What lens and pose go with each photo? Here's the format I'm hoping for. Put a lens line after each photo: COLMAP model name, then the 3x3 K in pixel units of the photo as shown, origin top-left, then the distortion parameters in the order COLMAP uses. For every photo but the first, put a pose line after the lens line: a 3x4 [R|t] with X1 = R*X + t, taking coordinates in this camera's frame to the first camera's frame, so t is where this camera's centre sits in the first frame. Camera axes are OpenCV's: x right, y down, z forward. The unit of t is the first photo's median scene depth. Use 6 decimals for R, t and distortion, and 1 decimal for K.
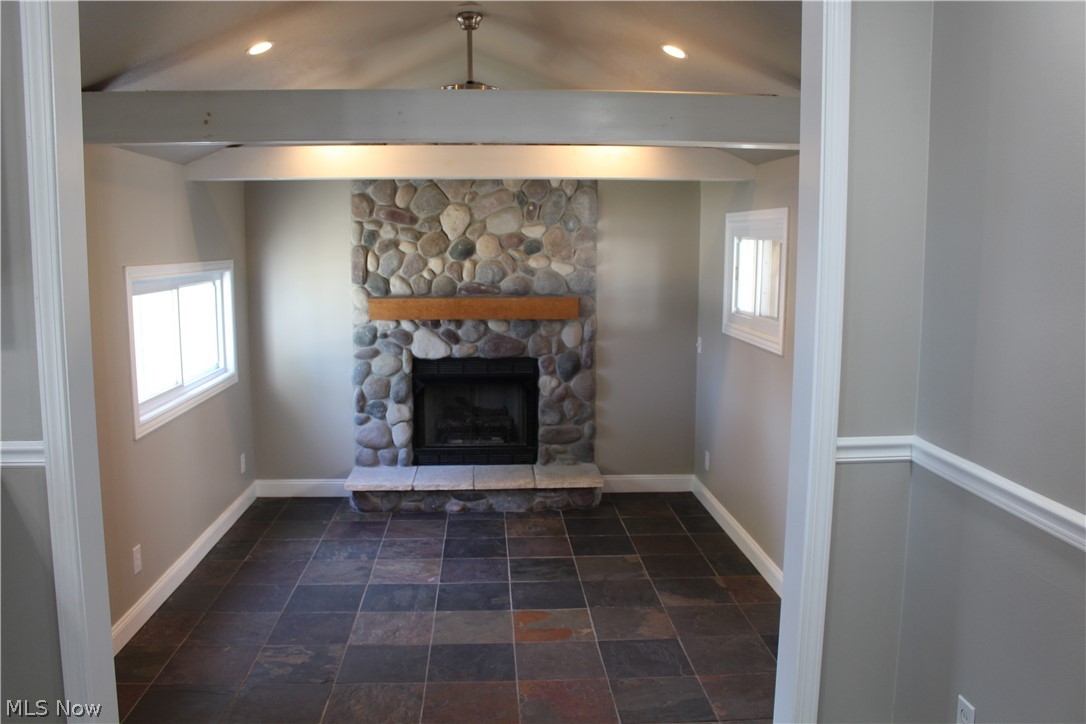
lens RADIAL K [[916.2, 0, 543.0], [0, 916.2, 362.0], [0, 0, 1]] dist [-0.154774, 0.123624]
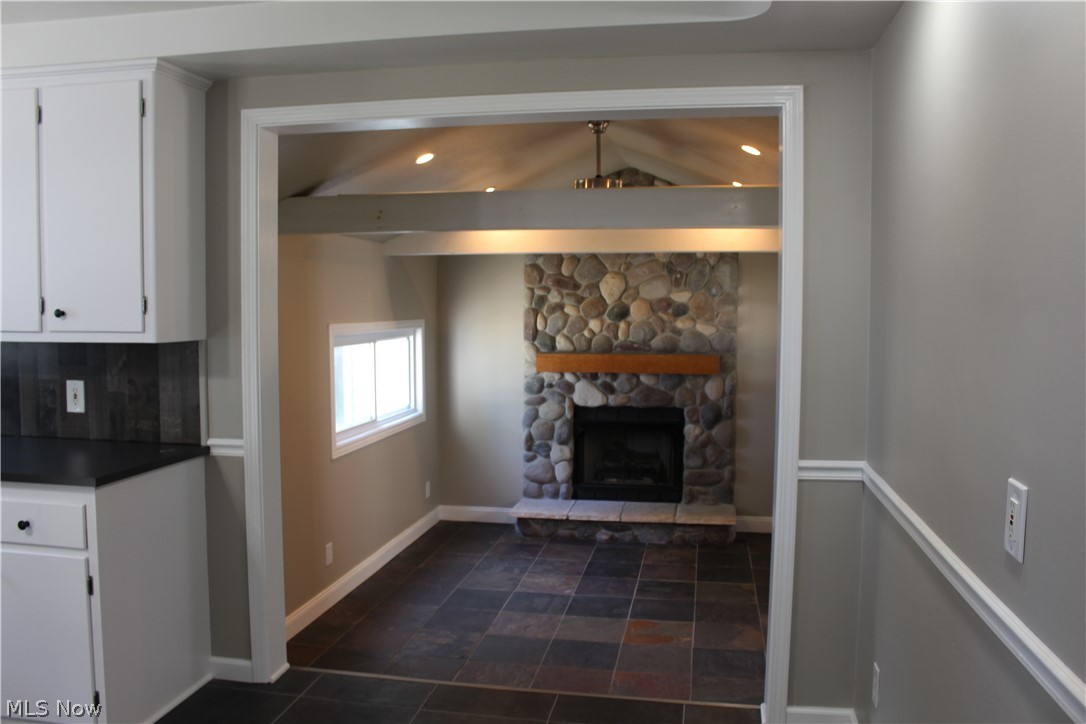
lens RADIAL K [[886.1, 0, 543.0], [0, 886.1, 362.0], [0, 0, 1]] dist [-0.160881, 0.120496]
pose [[0.971211, 0.014533, -0.237776, 0.086450], [-0.029734, 0.997727, -0.060466, 0.009862], [0.236357, 0.065795, 0.969436, -0.100582]]
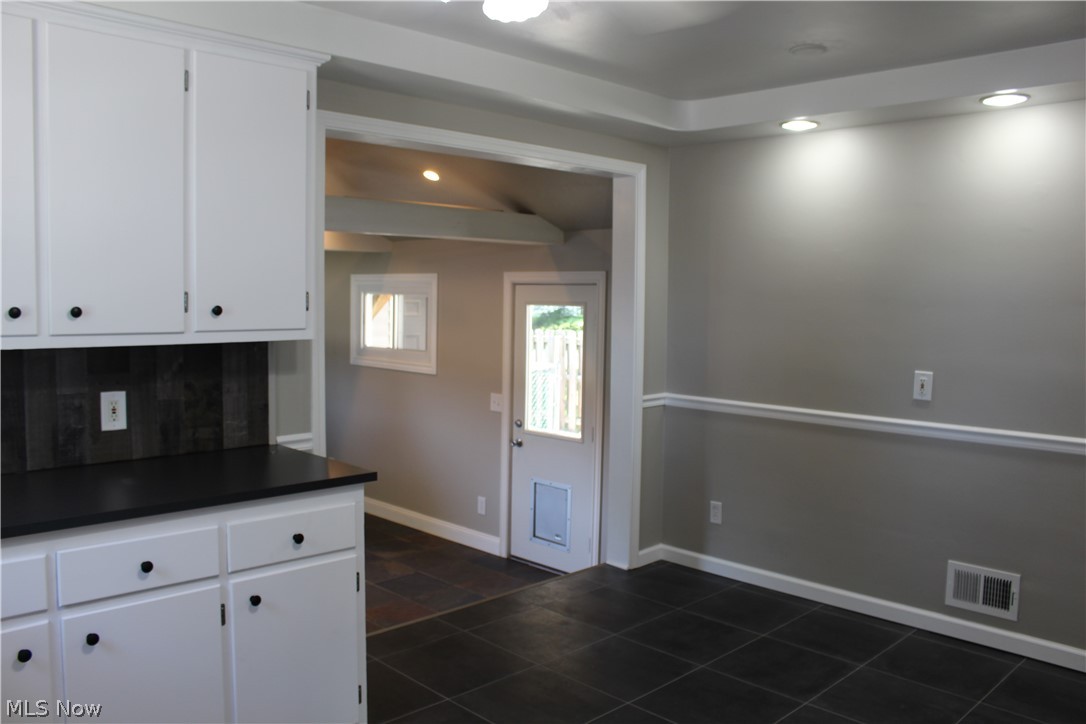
lens RADIAL K [[886.1, 0, 543.0], [0, 886.1, 362.0], [0, 0, 1]] dist [-0.160881, 0.120496]
pose [[0.748436, -0.046339, 0.661586, -0.391602], [0.077025, 0.996879, -0.017312, 0.007655], [-0.658719, 0.063916, 0.749669, -0.127851]]
